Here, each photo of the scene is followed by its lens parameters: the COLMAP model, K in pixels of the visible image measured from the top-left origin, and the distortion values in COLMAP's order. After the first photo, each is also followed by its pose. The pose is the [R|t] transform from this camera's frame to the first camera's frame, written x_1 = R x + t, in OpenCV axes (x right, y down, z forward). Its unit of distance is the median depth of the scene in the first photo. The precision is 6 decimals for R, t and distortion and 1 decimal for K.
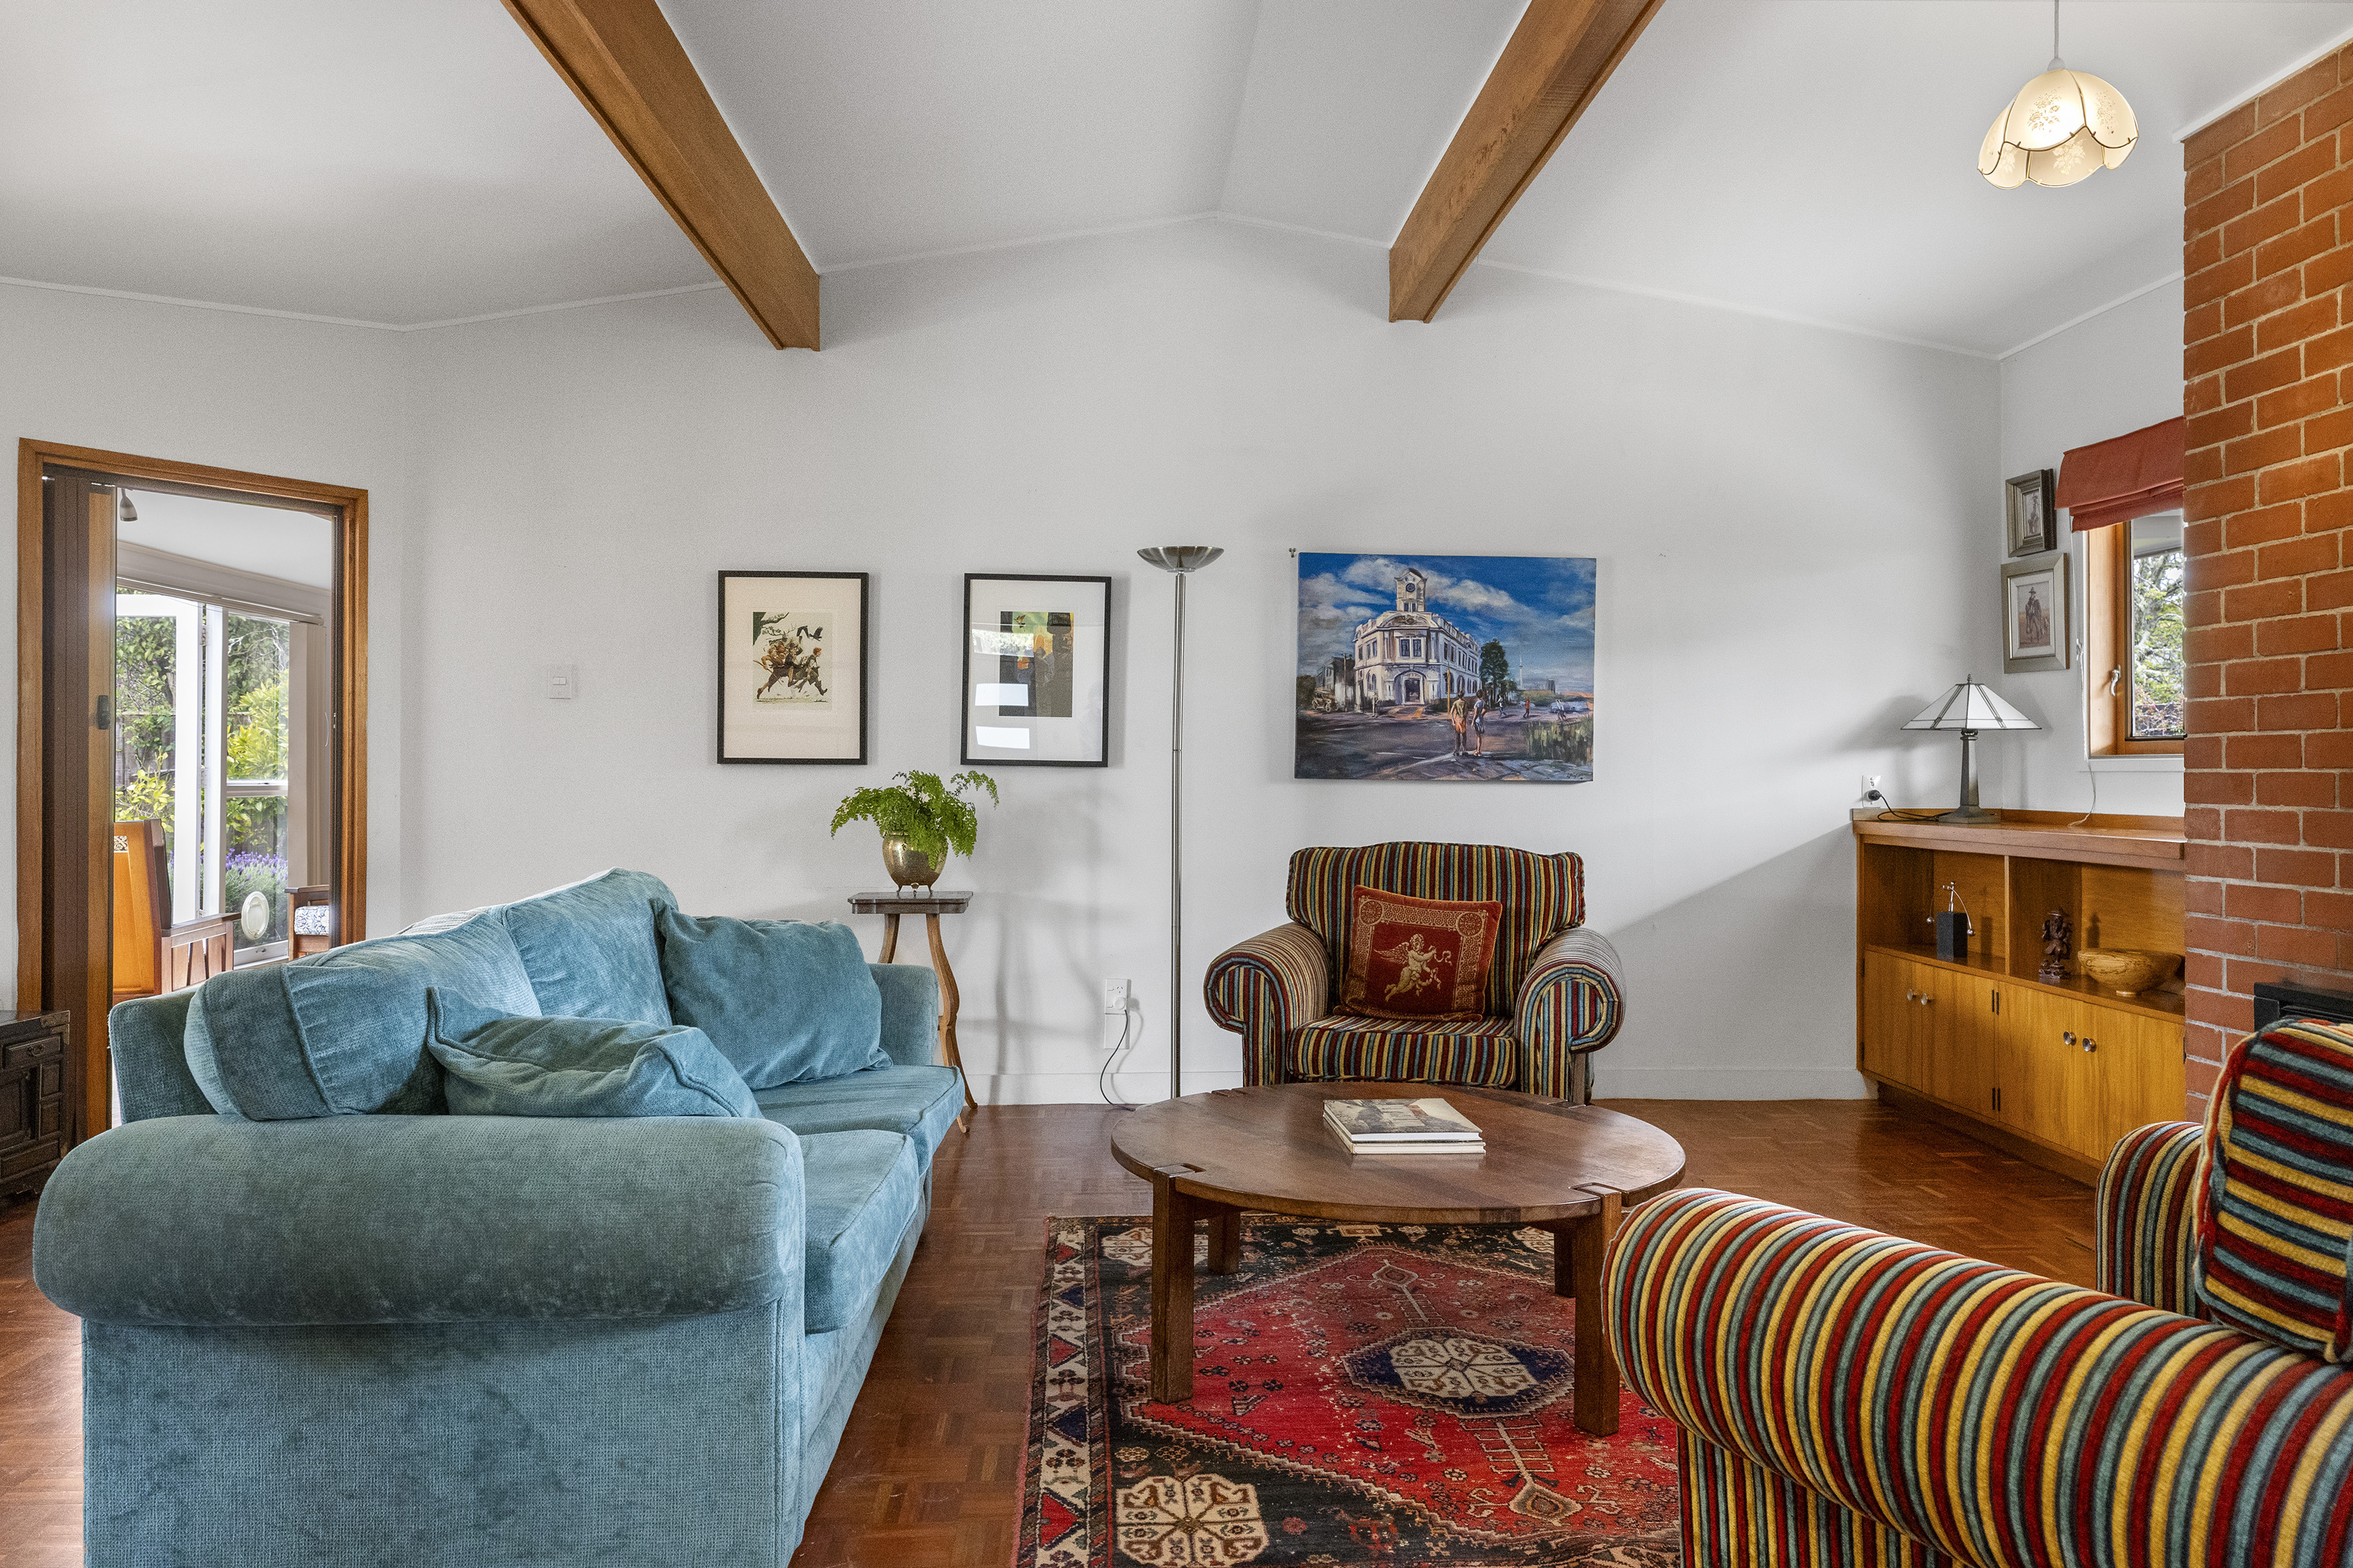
lens RADIAL K [[1585.9, 0, 1177.1], [0, 1585.9, 786.9], [0, 0, 1]] dist [0.007191, 0.003583]
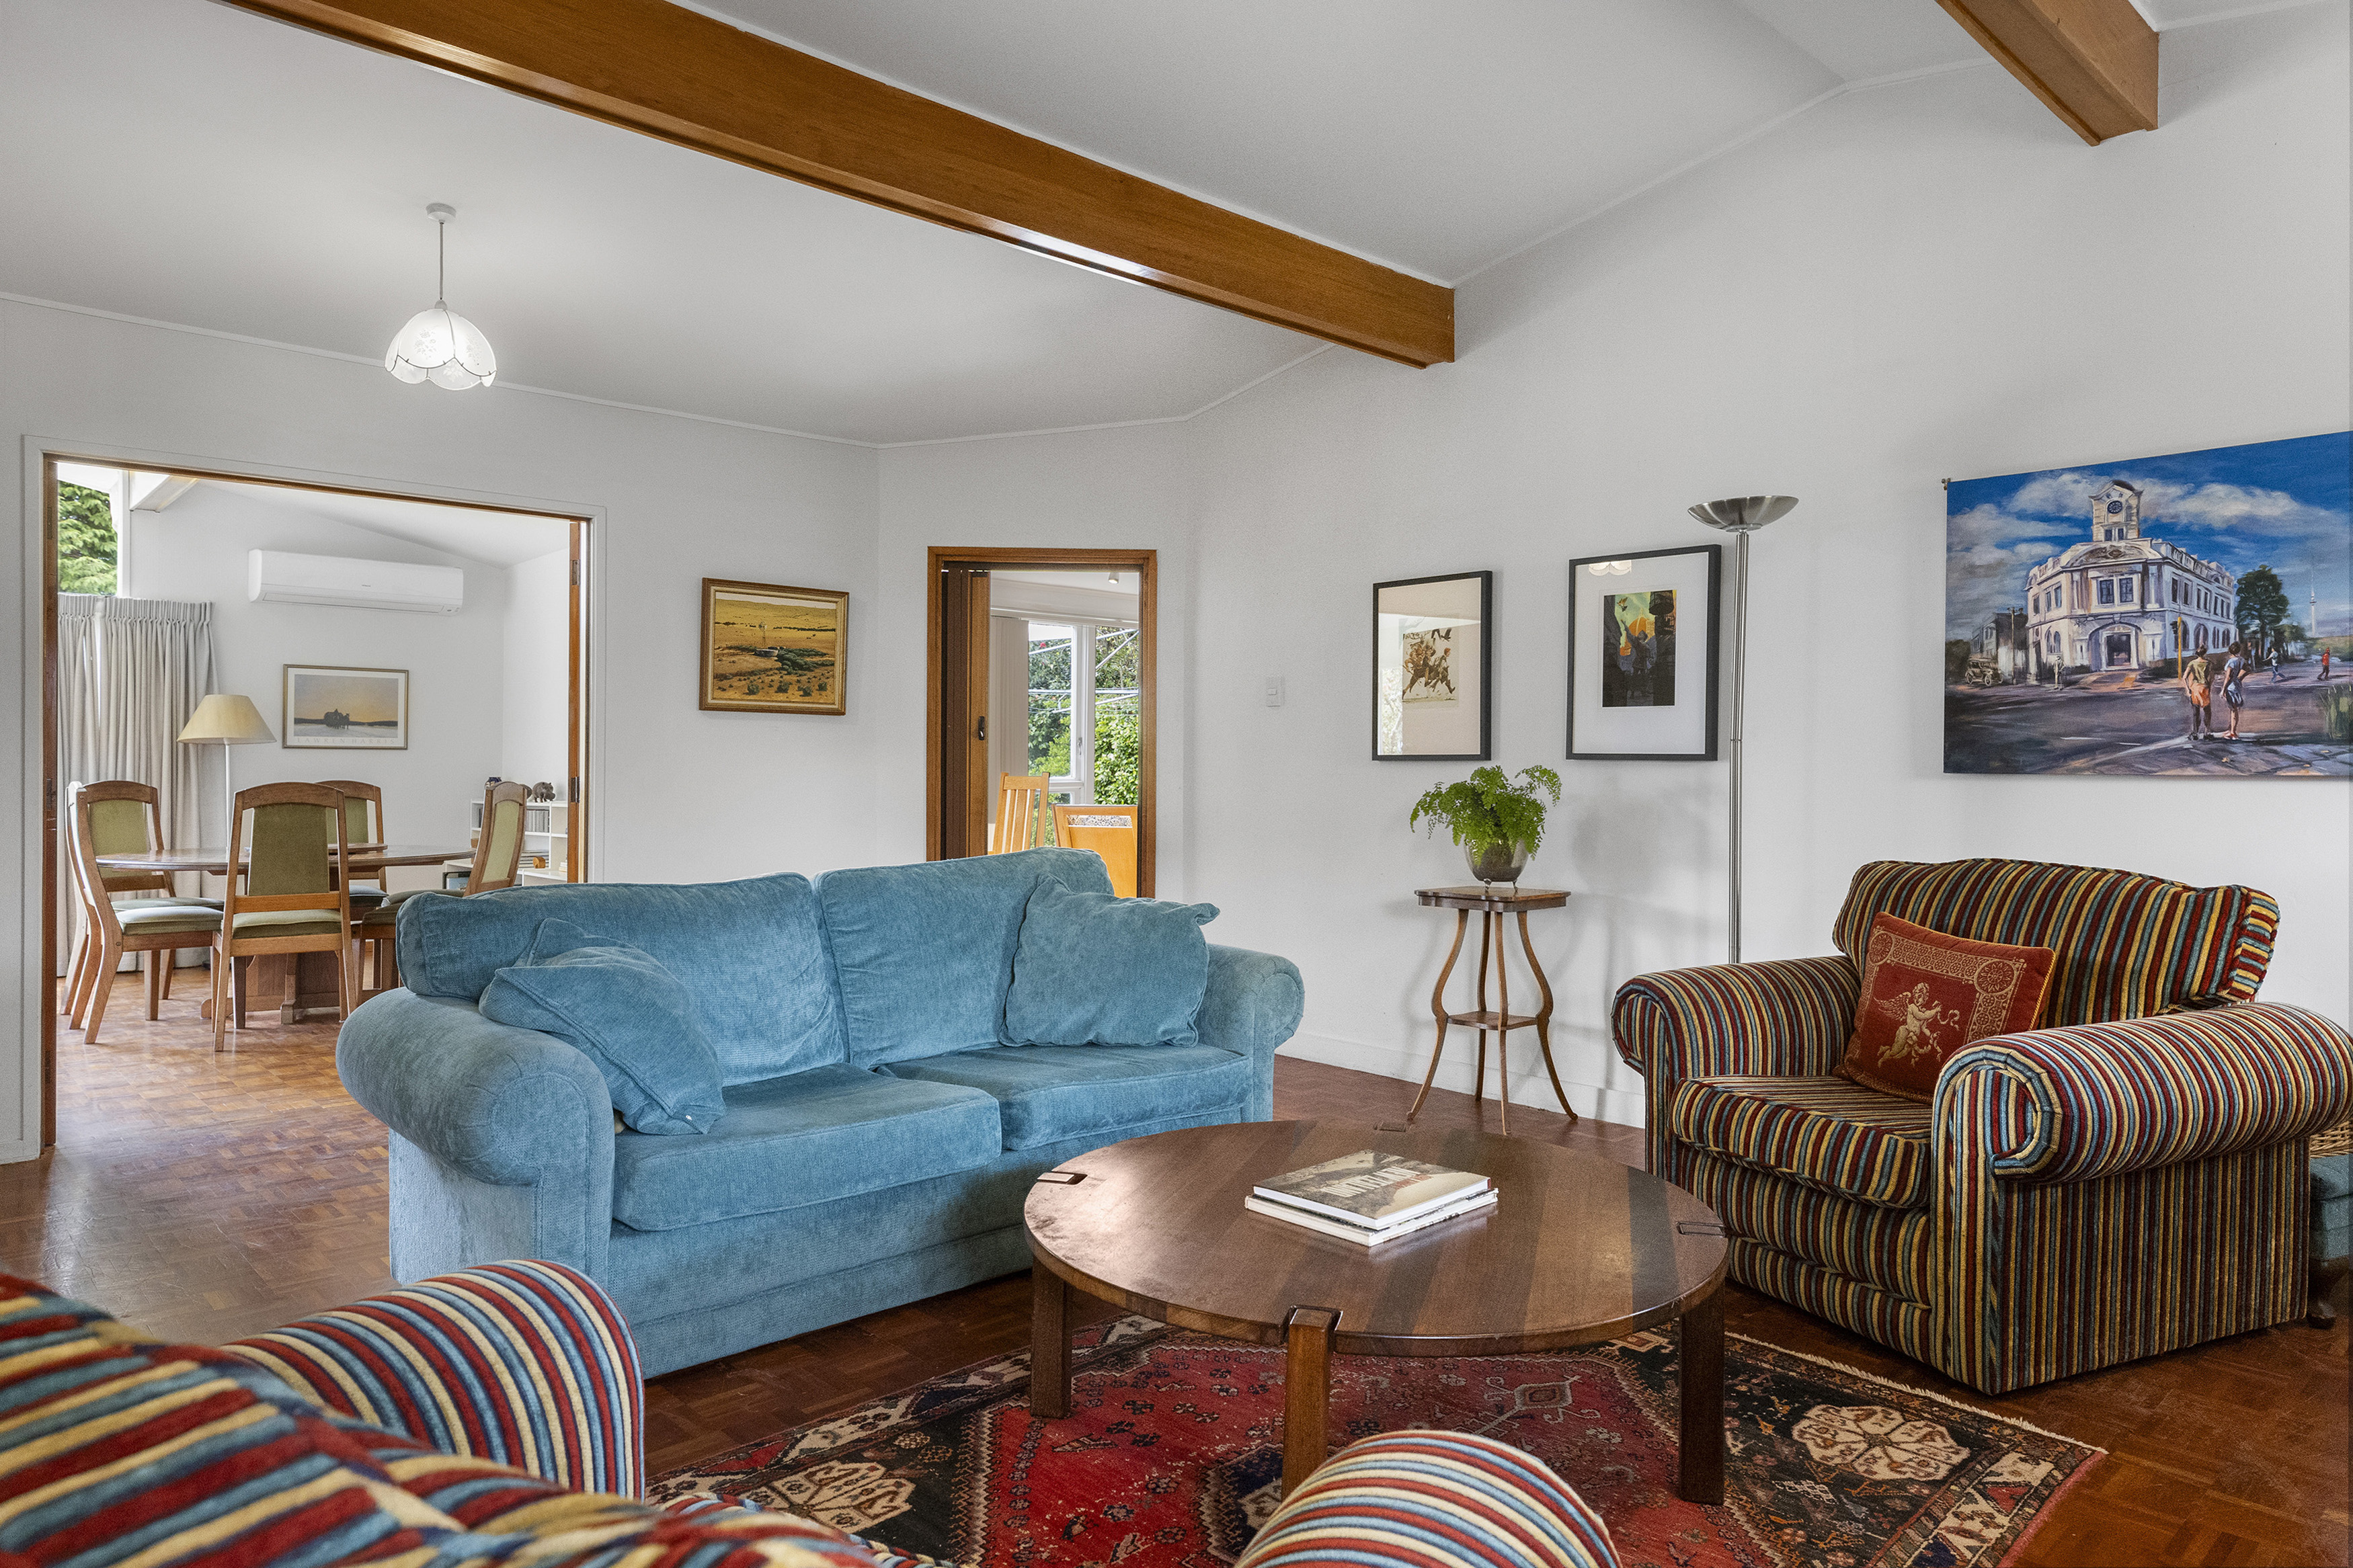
lens RADIAL K [[1426.5, 0, 1163.1], [0, 1426.5, 783.3], [0, 0, 1]] dist [0.004026, 0.000407]
pose [[0.645807, 0.003580, -0.763493, 0.366584], [-0.004158, 0.999991, 0.001172, 0.000446], [0.763490, 0.002418, 0.645816, 0.255929]]
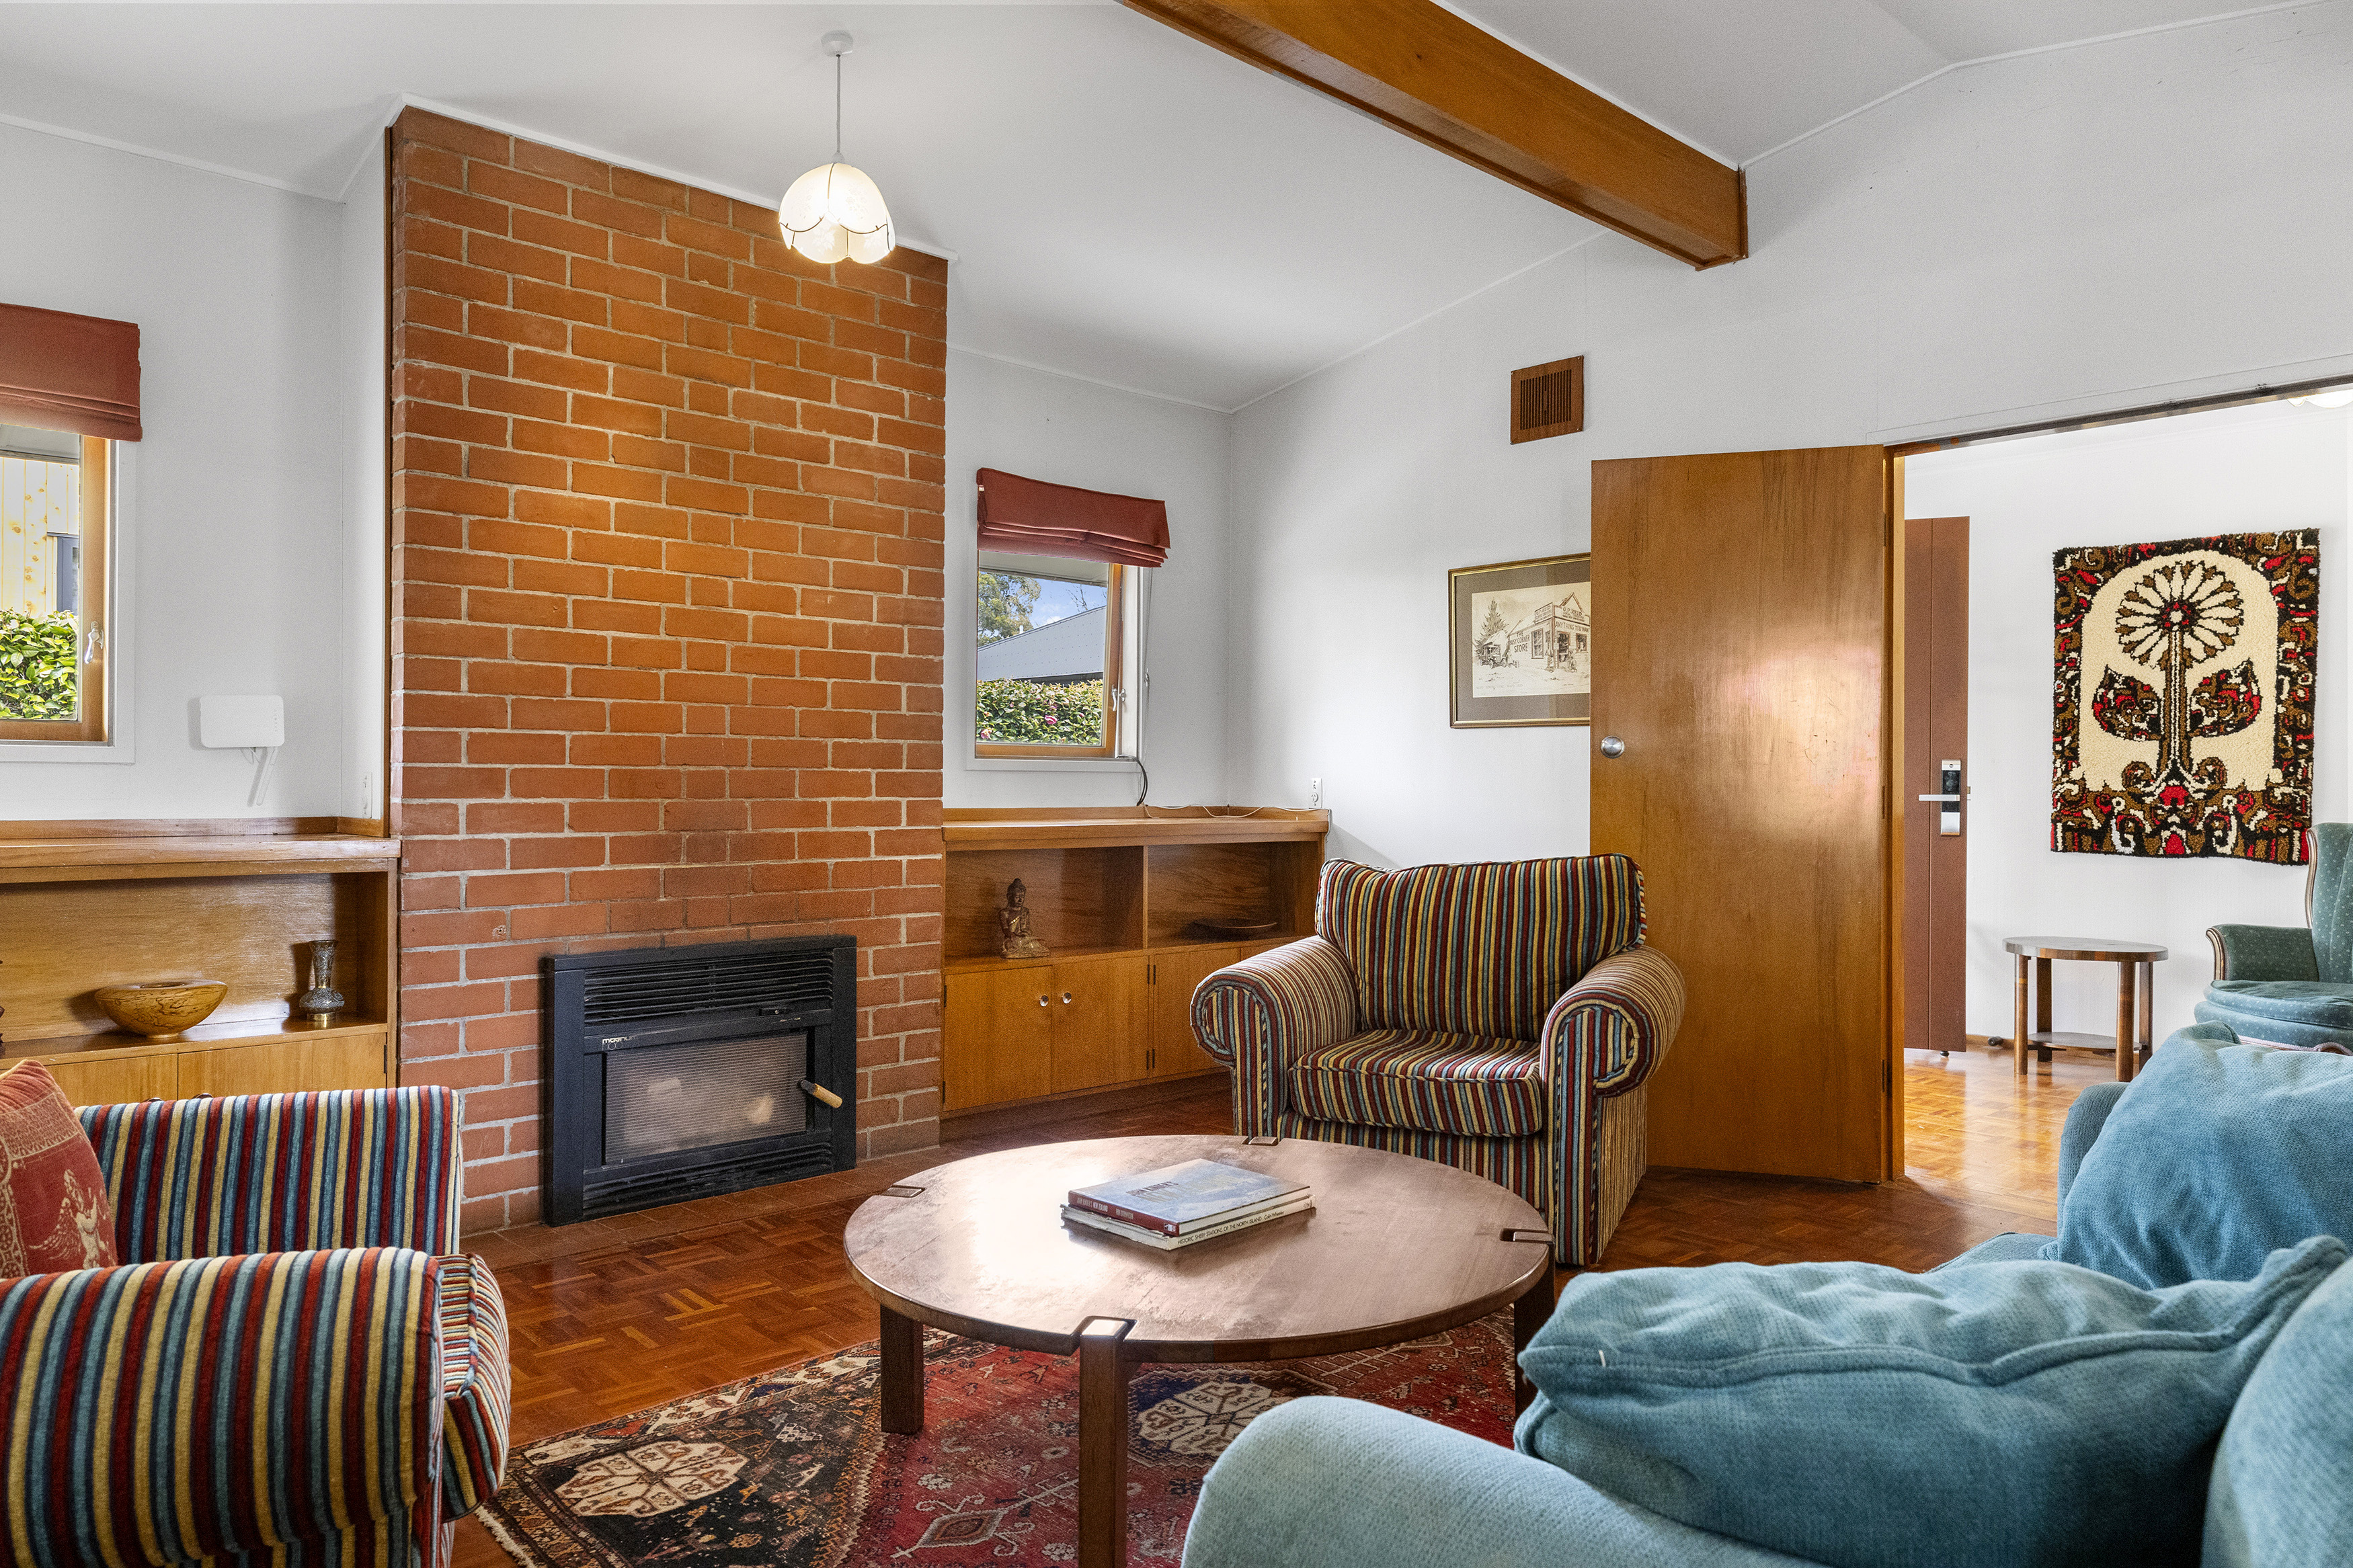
lens RADIAL K [[1585.9, 0, 1164.7], [0, 1585.9, 777.2], [0, 0, 1]] dist [0.007191, 0.003583]
pose [[-0.646281, -0.007295, 0.763065, -0.276985], [-0.003175, 0.999971, 0.006871, -0.007628], [-0.763093, 0.002018, -0.646286, 0.892894]]
